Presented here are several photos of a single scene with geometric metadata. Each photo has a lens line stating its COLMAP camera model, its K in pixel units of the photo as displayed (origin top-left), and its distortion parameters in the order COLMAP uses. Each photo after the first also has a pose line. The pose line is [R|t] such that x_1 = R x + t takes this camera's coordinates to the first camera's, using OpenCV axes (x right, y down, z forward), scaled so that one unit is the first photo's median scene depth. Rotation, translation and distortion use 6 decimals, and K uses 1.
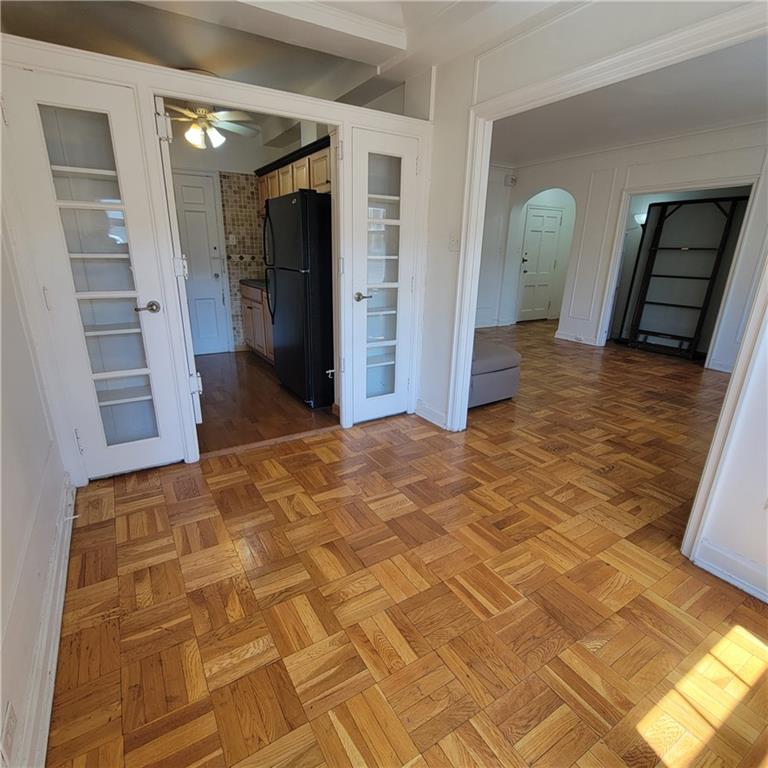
lens RADIAL K [[418.6, 0, 377.0], [0, 418.6, 387.6], [0, 0, 1]] dist [-0.005156, -0.000660]
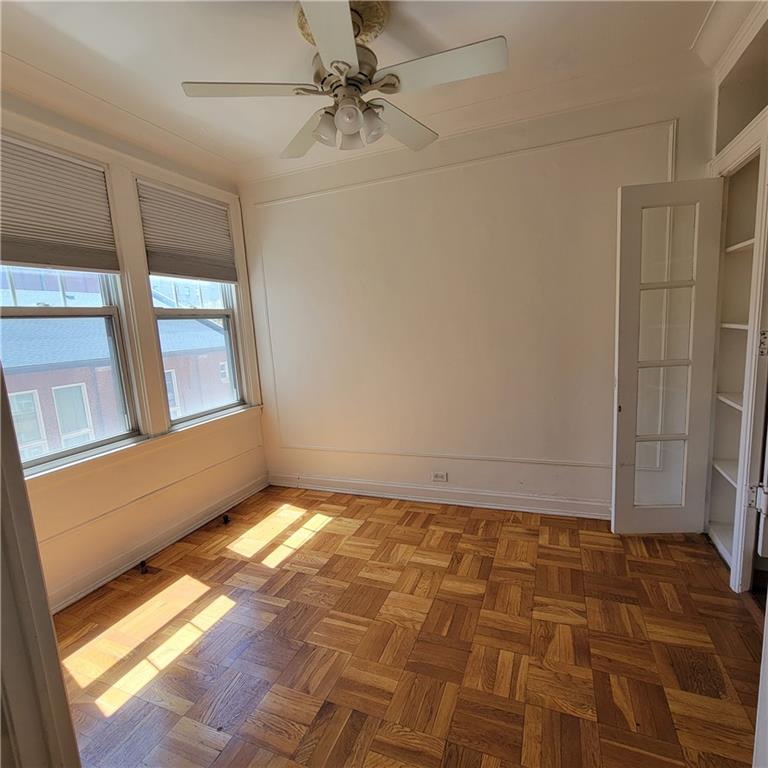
lens RADIAL K [[418.6, 0, 377.0], [0, 418.6, 387.6], [0, 0, 1]] dist [-0.005156, -0.000660]
pose [[-0.806252, 0.120802, -0.579107, 0.681300], [-0.138558, 0.913136, 0.383386, -0.510863], [0.575117, 0.389345, -0.719480, 1.466568]]
